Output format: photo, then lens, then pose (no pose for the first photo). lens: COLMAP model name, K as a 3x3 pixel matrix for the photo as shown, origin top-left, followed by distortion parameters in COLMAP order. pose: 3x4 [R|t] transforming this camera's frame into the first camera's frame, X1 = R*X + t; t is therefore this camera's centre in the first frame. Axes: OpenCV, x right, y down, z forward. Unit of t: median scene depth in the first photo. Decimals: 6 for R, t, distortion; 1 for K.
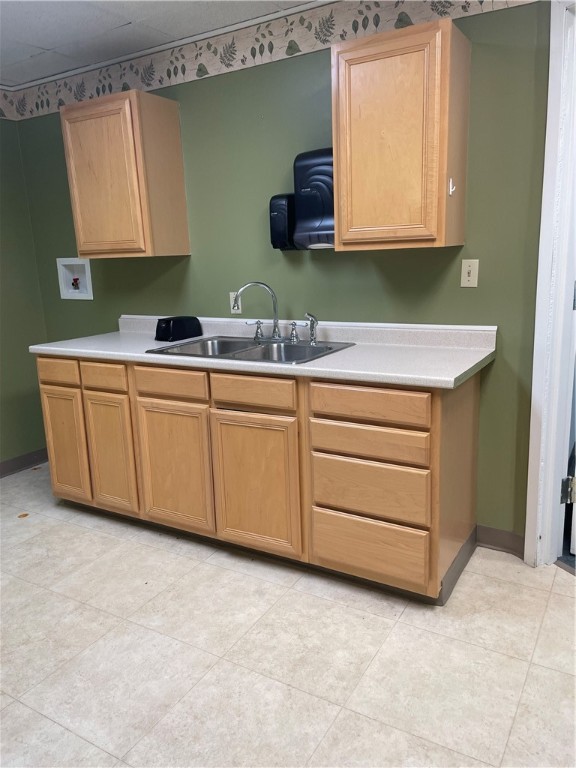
lens RADIAL K [[587.2, 0, 287.8], [0, 587.2, 382.9], [0, 0, 1]] dist [-0.001099, -0.005703]
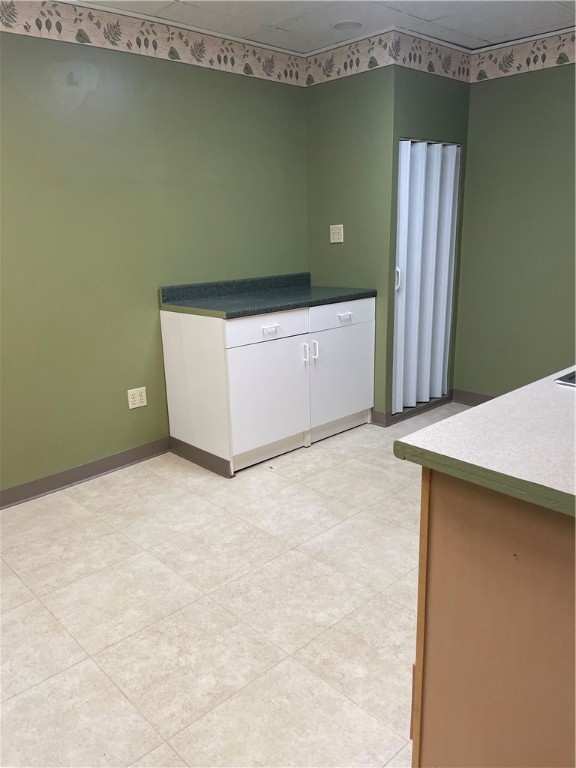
lens RADIAL K [[587.2, 0, 288.0], [0, 587.2, 384.1], [0, 0, 1]] dist [-0.001099, -0.005703]
pose [[-0.280411, 0.289376, -0.915222, 0.936226], [-0.188482, 0.918314, 0.348102, -0.264301], [0.941193, 0.270114, -0.202963, 1.104099]]
